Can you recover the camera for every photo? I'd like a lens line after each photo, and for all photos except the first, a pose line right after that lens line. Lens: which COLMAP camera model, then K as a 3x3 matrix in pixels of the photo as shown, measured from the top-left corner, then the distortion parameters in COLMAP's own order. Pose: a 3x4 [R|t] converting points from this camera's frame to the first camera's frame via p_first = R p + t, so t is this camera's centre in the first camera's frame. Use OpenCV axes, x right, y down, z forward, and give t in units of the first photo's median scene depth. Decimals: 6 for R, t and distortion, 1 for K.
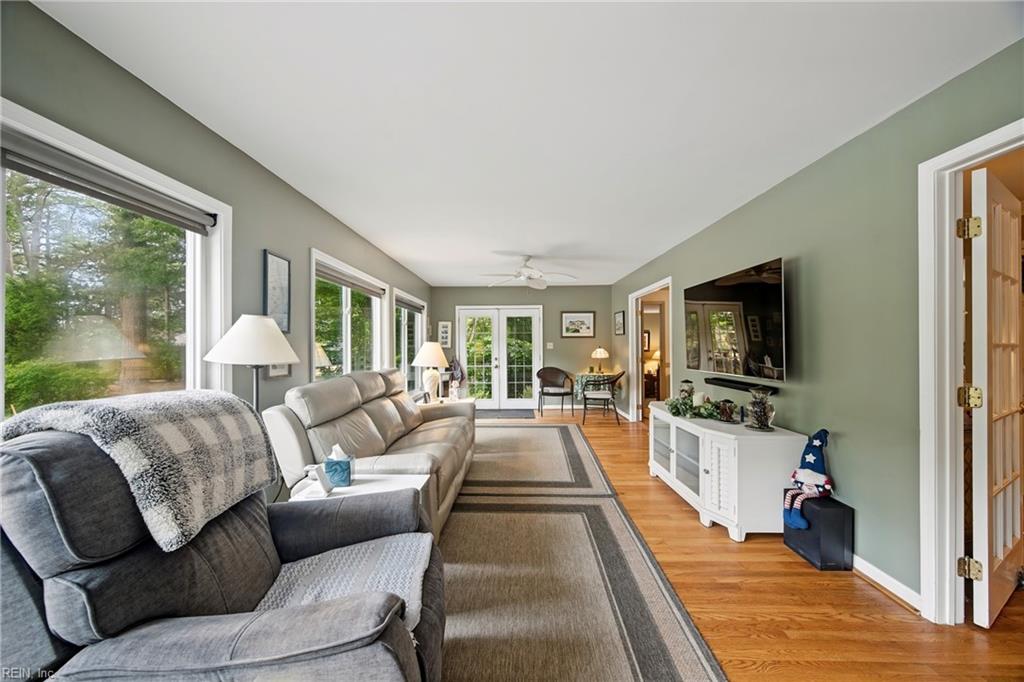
lens RADIAL K [[395.8, 0, 511.5], [0, 395.8, 343.5], [0, 0, 1]] dist [0.007050, -0.002362]
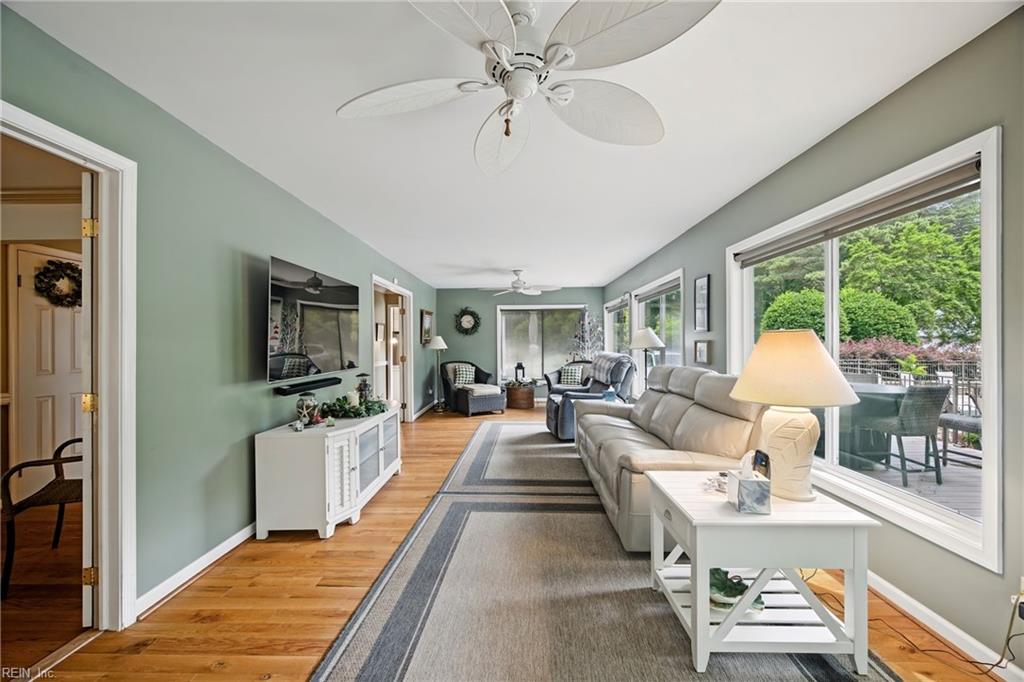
lens RADIAL K [[395.8, 0, 511.5], [0, 395.8, 343.5], [0, 0, 1]] dist [0.007050, -0.002362]
pose [[-0.999878, 0.011258, 0.010837, 0.067415], [0.011240, 0.999935, -0.001695, 0.010397], [-0.010856, -0.001573, -0.999940, 2.147110]]
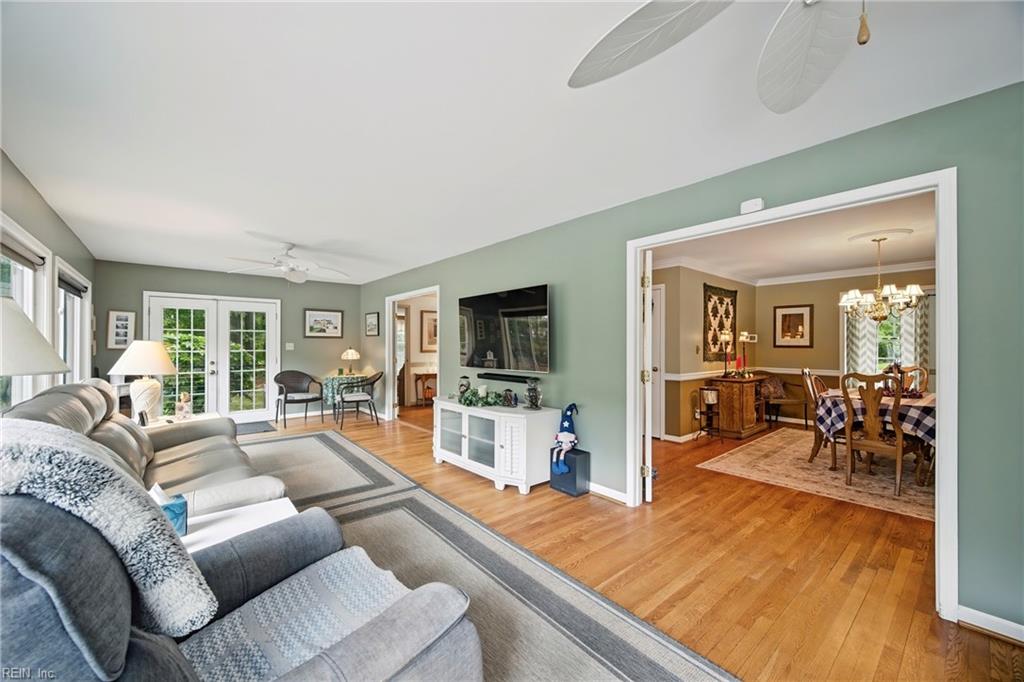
lens RADIAL K [[395.8, 0, 511.5], [0, 395.8, 343.5], [0, 0, 1]] dist [0.007050, -0.002362]
pose [[0.753517, 0.009226, 0.657364, -0.280632], [-0.007031, 0.999957, -0.005975, 0.001773], [-0.657391, -0.000120, 0.753550, 0.026678]]
